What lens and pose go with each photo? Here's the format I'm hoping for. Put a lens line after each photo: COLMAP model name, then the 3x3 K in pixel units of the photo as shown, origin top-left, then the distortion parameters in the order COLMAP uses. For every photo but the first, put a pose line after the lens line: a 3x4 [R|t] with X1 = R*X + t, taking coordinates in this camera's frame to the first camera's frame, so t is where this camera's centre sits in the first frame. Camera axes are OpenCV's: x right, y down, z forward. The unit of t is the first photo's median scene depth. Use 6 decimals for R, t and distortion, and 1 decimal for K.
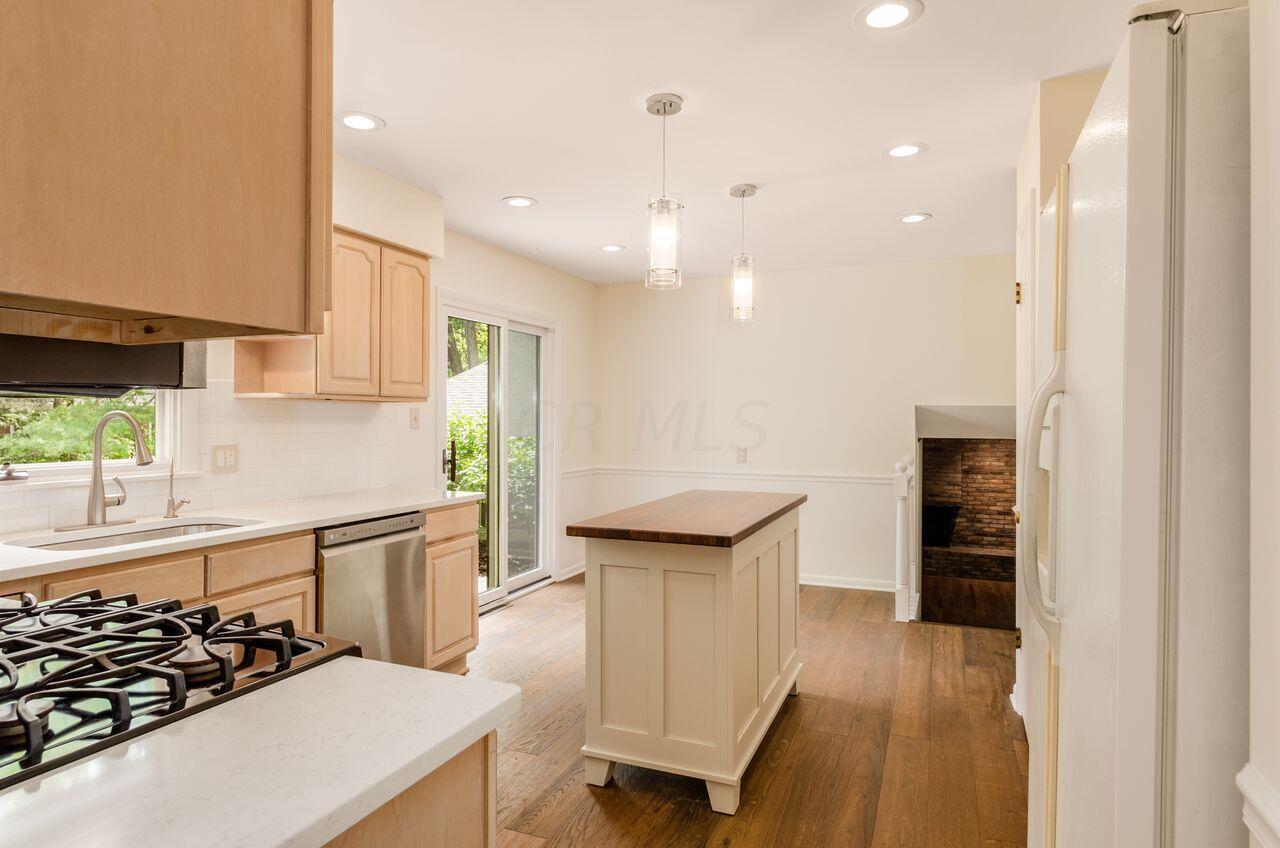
lens RADIAL K [[704.5, 0, 639.8], [0, 704.5, 420.0], [0, 0, 1]] dist [0.002957, 0.000366]
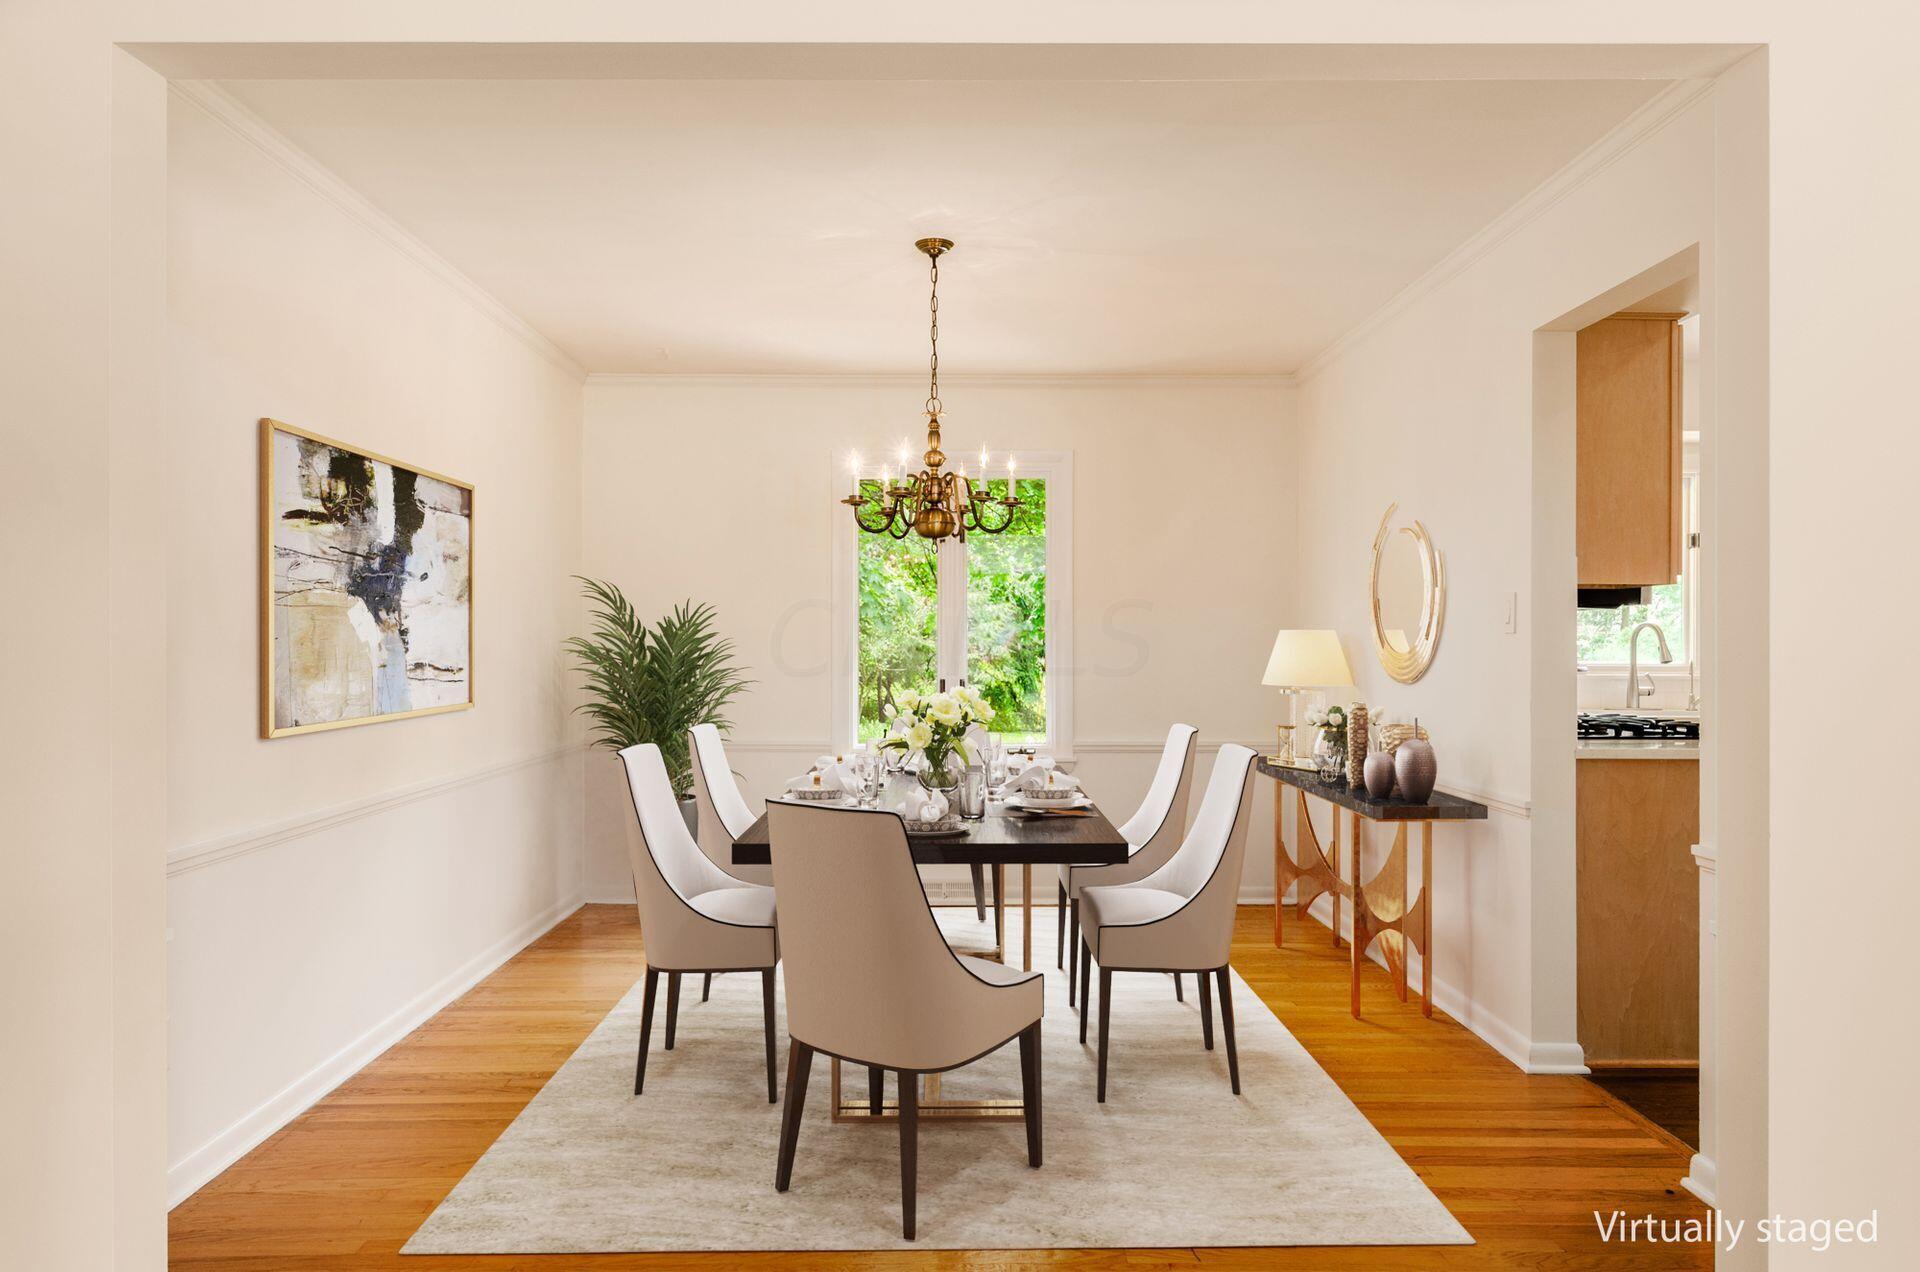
lens RADIAL K [[1296.5, 0, 957.4], [0, 1296.5, 637.4], [0, 0, 1]] dist [0.016077, -0.008112]
pose [[0.393908, -0.004581, -0.919138, 0.823935], [-0.003960, 0.999970, -0.006681, 0.035549], [0.919141, 0.006272, 0.393878, -0.947741]]
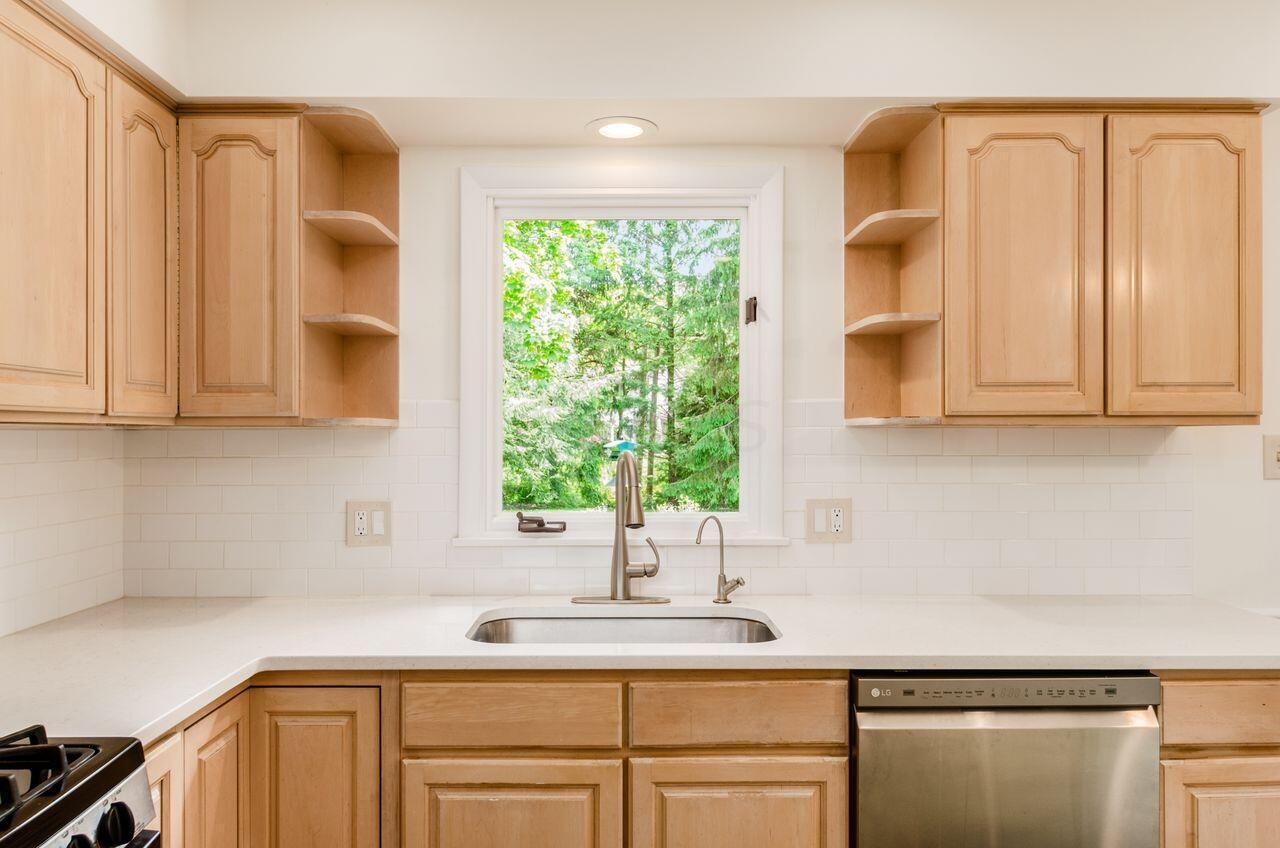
lens RADIAL K [[864.3, 0, 637.3], [0, 864.3, 432.4], [0, 0, 1]] dist [0.016077, -0.008112]
pose [[0.388021, -0.005666, -0.921633, 0.088658], [-0.001256, 0.999977, -0.006677, -0.022891], [0.921650, 0.003749, 0.388005, 0.592494]]
